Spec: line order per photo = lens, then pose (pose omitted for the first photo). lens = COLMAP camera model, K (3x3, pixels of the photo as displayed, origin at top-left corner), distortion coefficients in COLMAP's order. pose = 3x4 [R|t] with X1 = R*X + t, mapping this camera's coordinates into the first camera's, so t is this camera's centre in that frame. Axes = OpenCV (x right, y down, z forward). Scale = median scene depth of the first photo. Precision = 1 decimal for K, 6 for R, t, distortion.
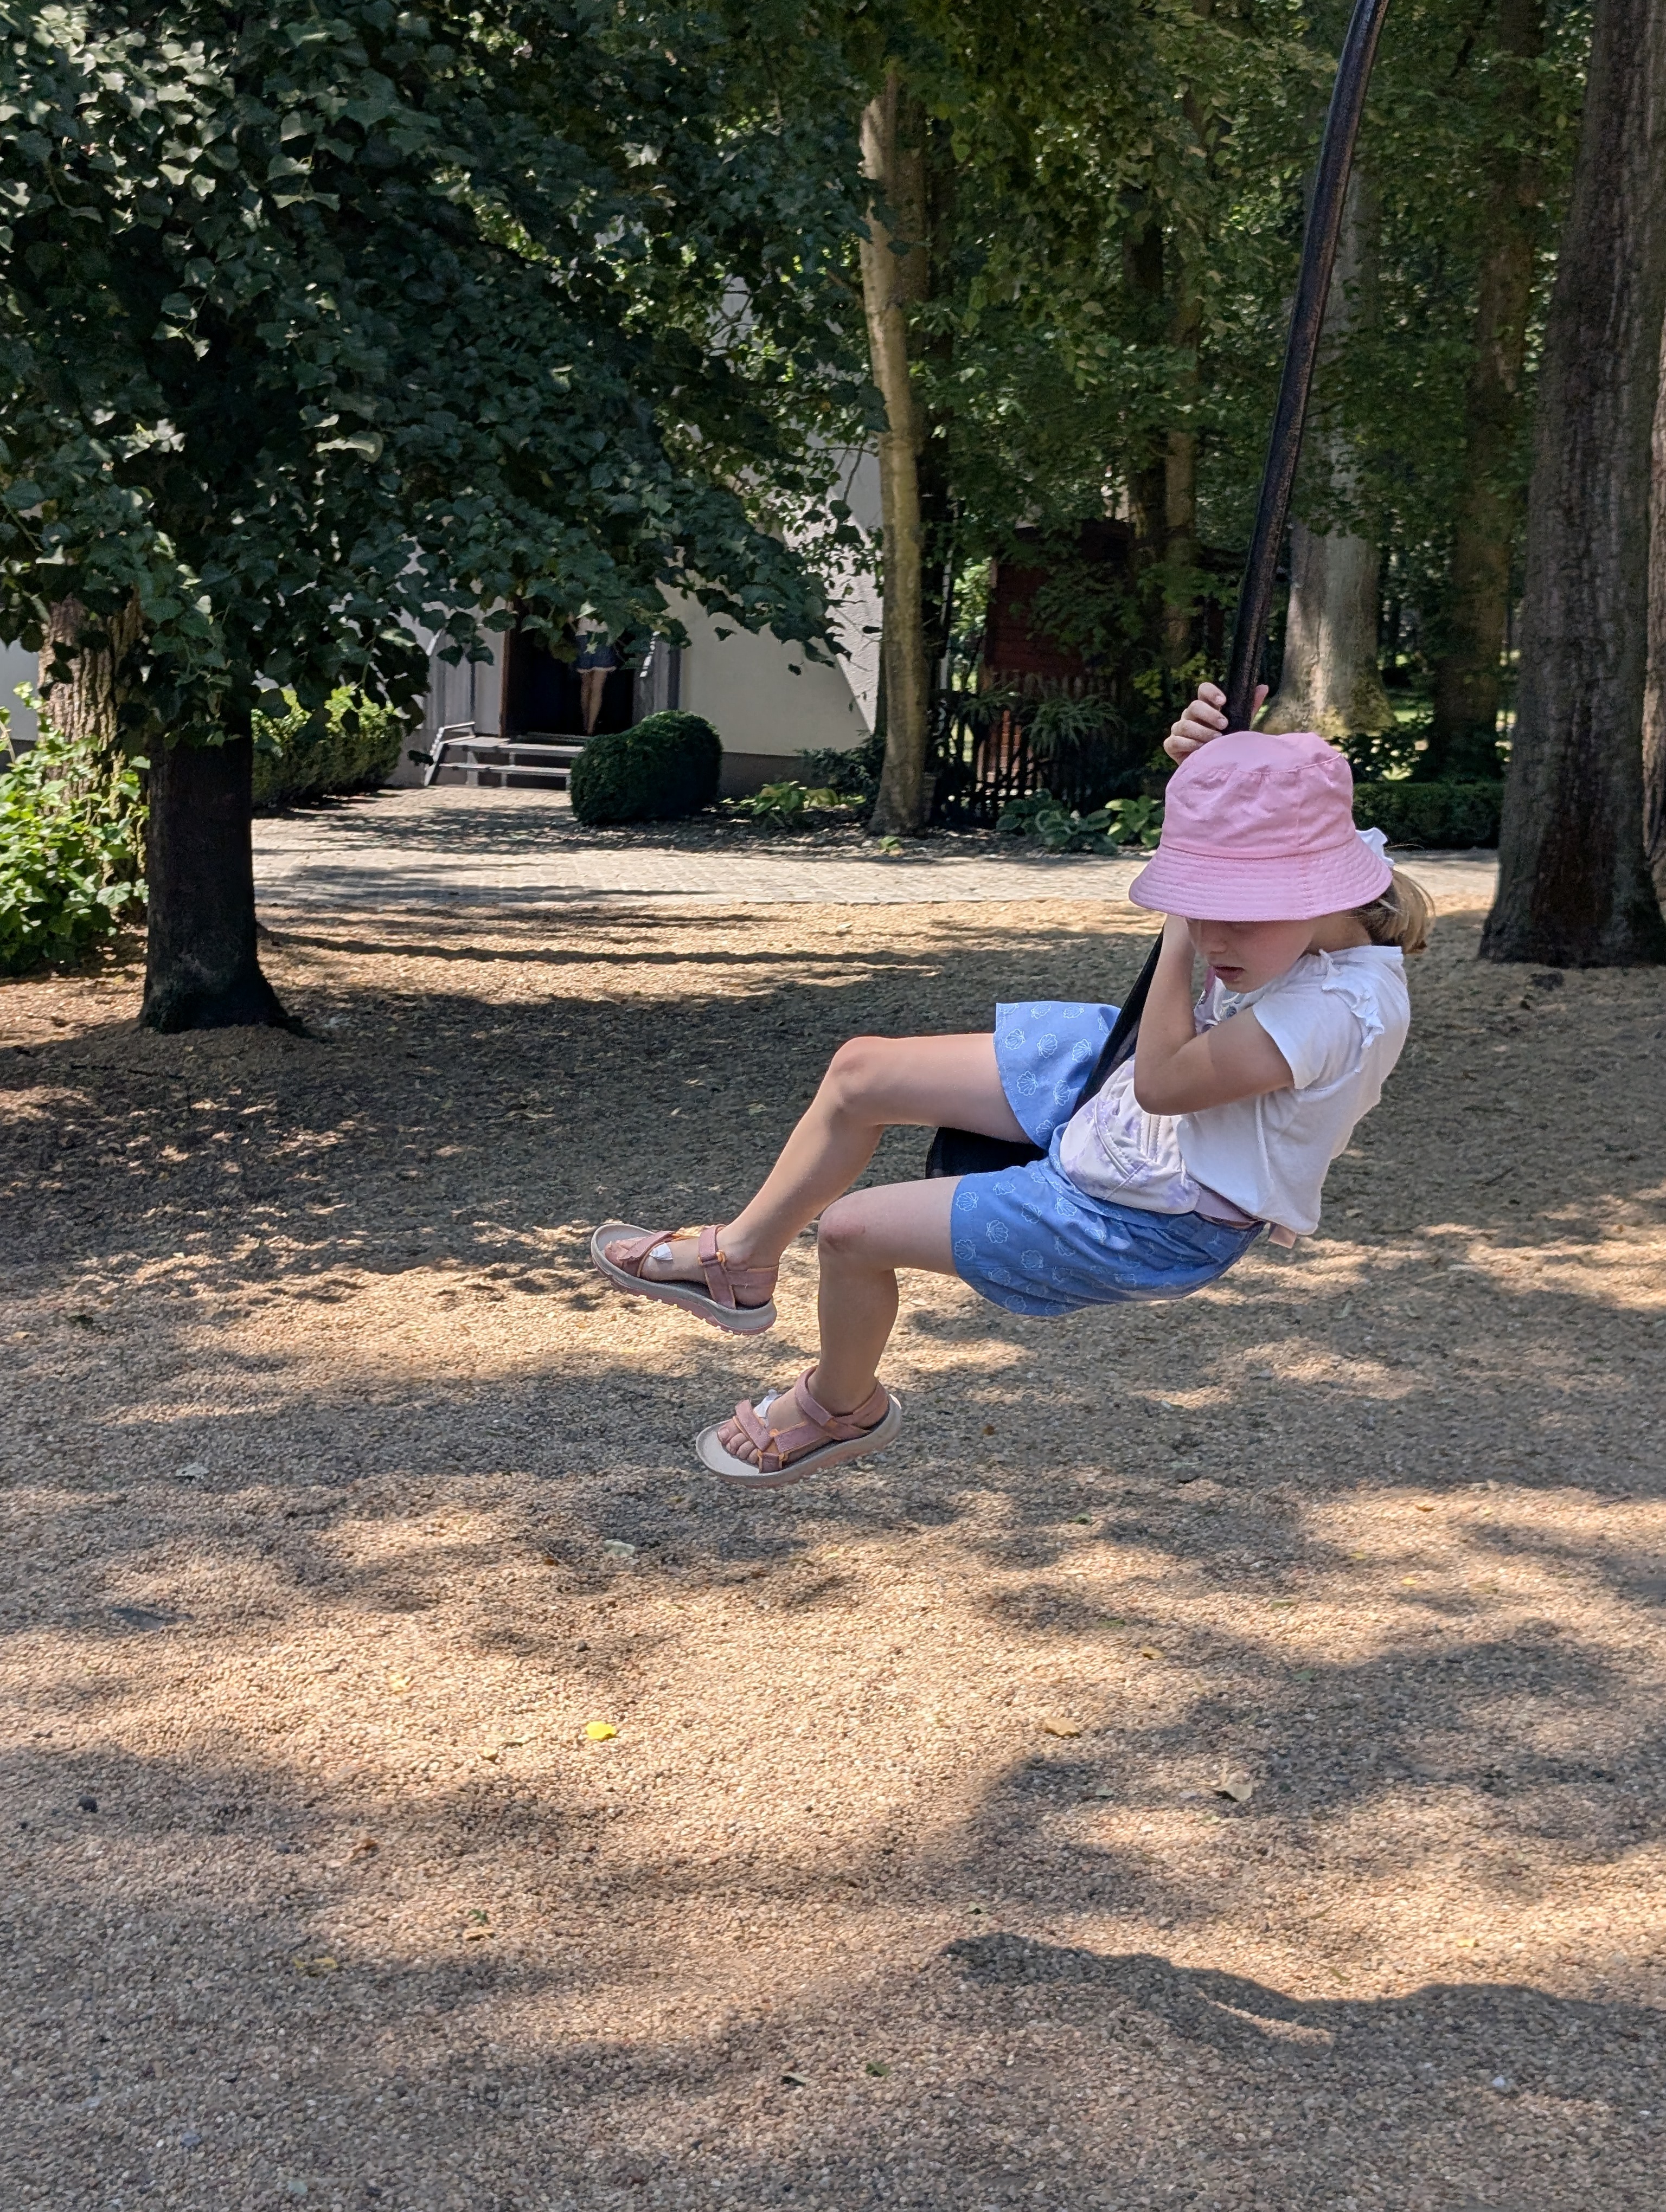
lens RADIAL K [[3539.3, 0, 765.4], [0, 3539.3, 1117.0], [0, 0, 1]] dist [0.084786, 0.000000]
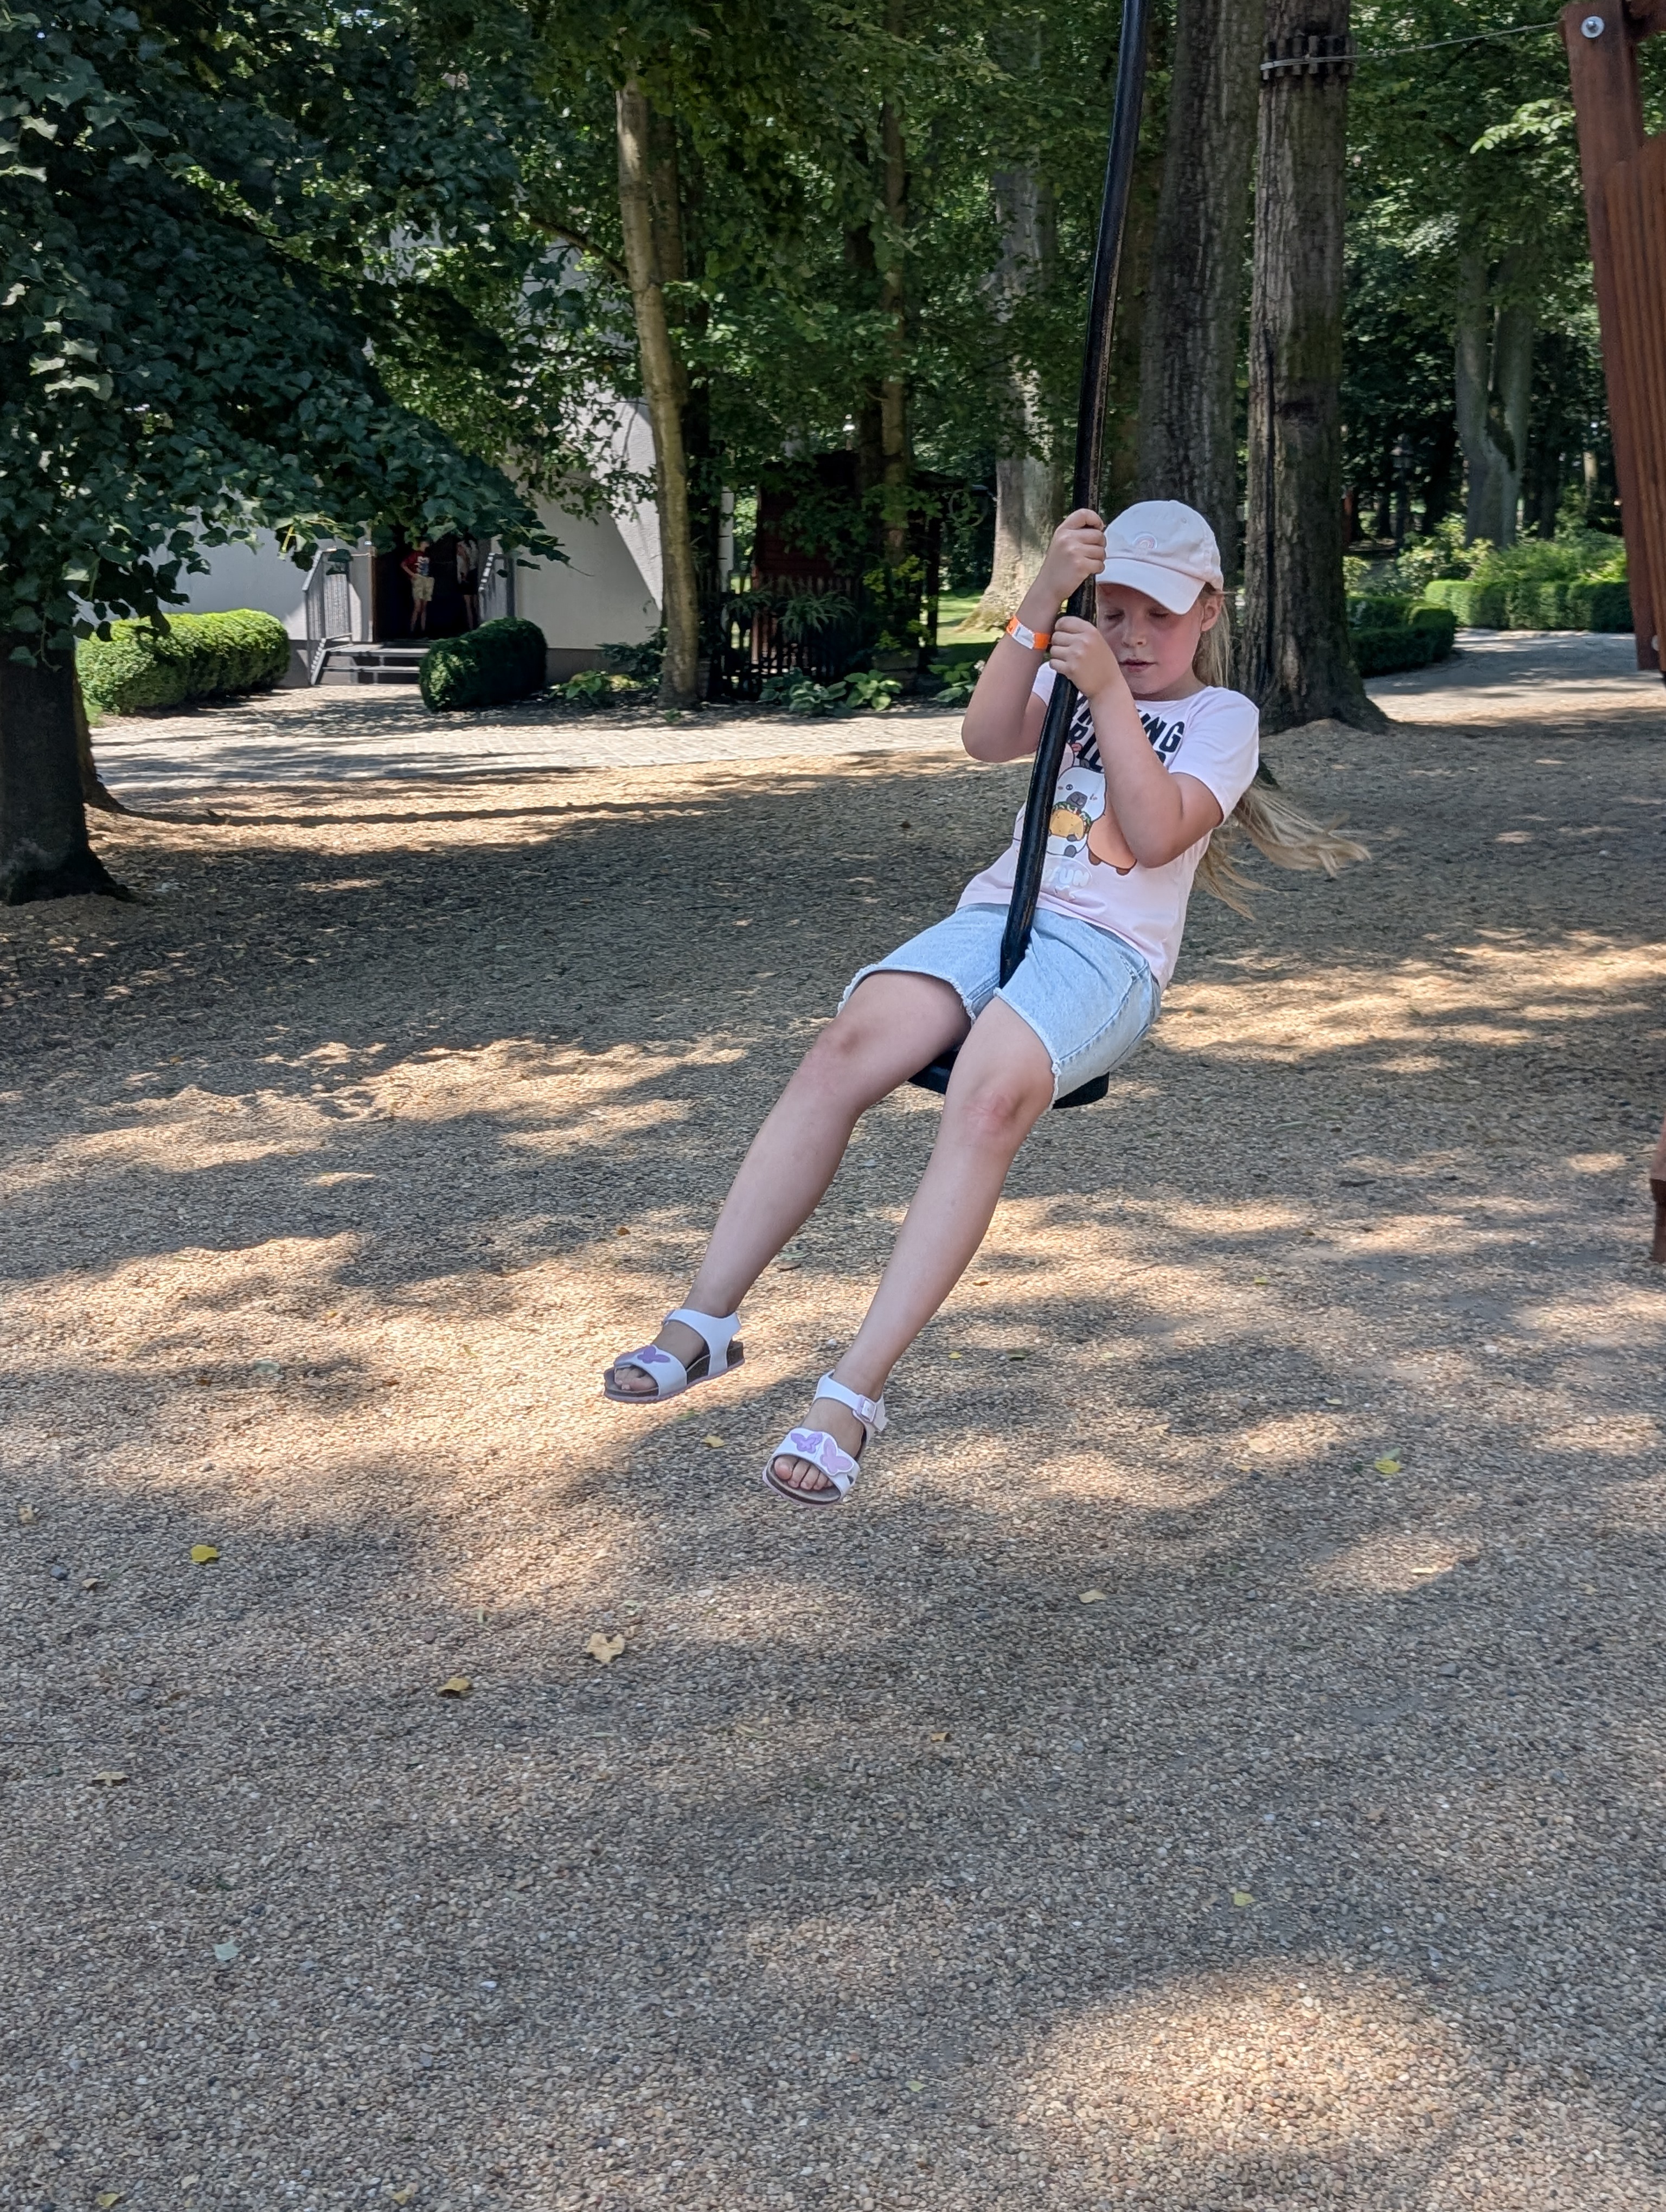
lens RADIAL K [[2671.7, 0, 802.6], [0, 2671.7, 1031.4], [0, 0, 1]] dist [0.069323, 0.000000]
pose [[0.997450, -0.045739, 0.054794, 0.061180], [0.043380, 0.998112, 0.043483, -0.008497], [-0.056680, -0.040995, 0.997550, 0.104323]]
